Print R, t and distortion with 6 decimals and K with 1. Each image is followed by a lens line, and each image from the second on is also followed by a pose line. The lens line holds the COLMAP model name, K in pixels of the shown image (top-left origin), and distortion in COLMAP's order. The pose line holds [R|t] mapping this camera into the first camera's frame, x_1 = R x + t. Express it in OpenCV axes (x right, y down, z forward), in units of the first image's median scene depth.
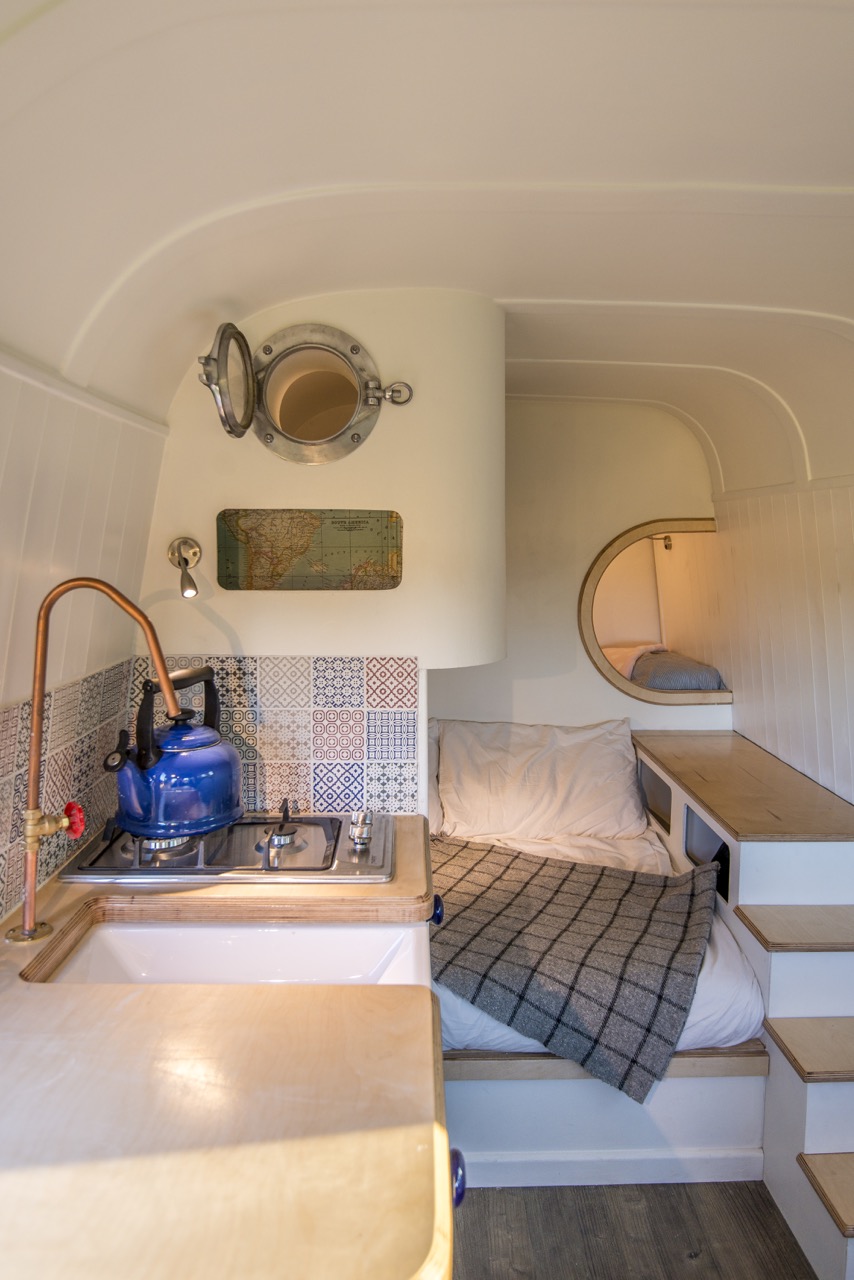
lens RADIAL K [[845.9, 0, 427.0], [0, 845.9, 640.0], [0, 0, 1]] dist [-0.000937, 0.000021]
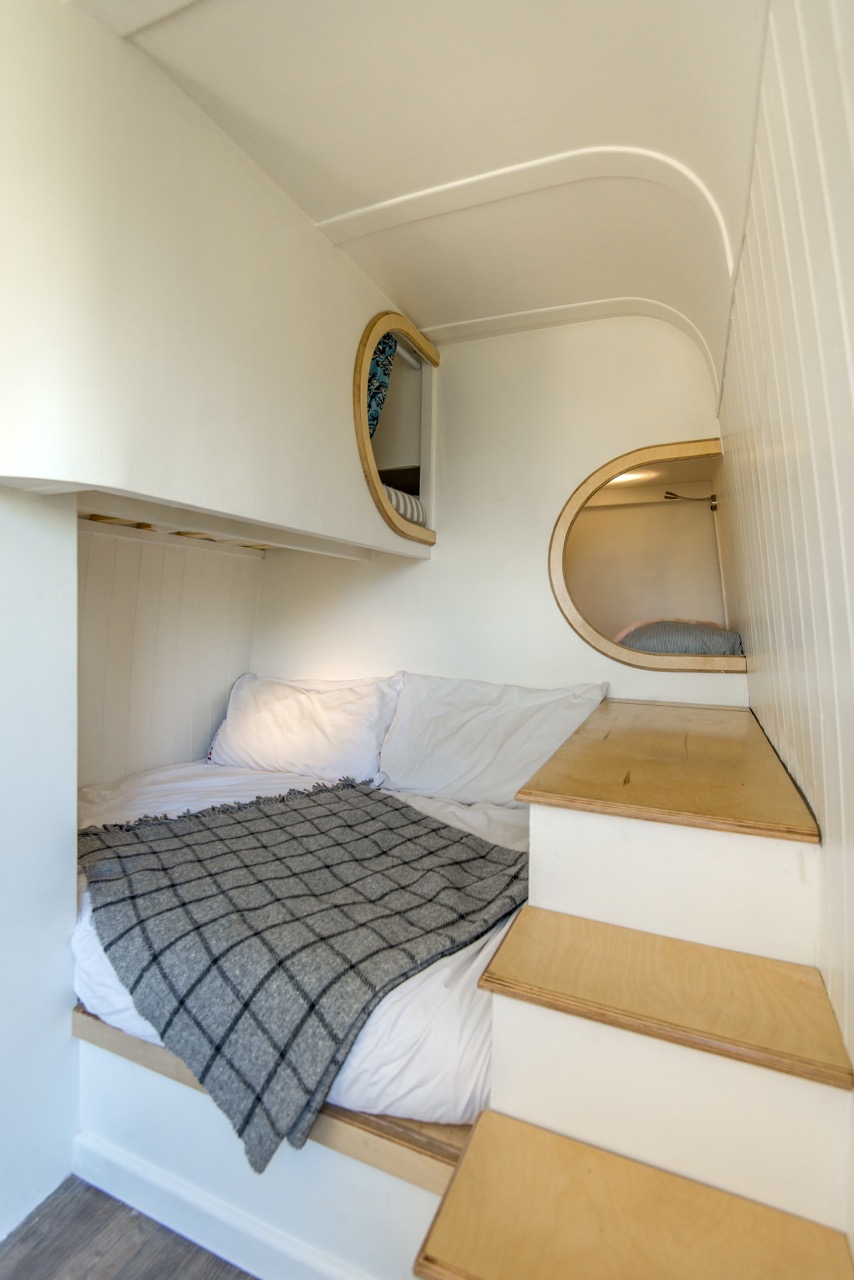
lens RADIAL K [[622.5, 0, 427.0], [0, 622.5, 640.0], [0, 0, 1]] dist [0.049639, 0.000108]
pose [[0.907734, 0.029195, -0.418528, 0.554251], [-0.060644, 0.996230, -0.062035, 0.164345], [0.415139, 0.081692, 0.906083, 0.568726]]
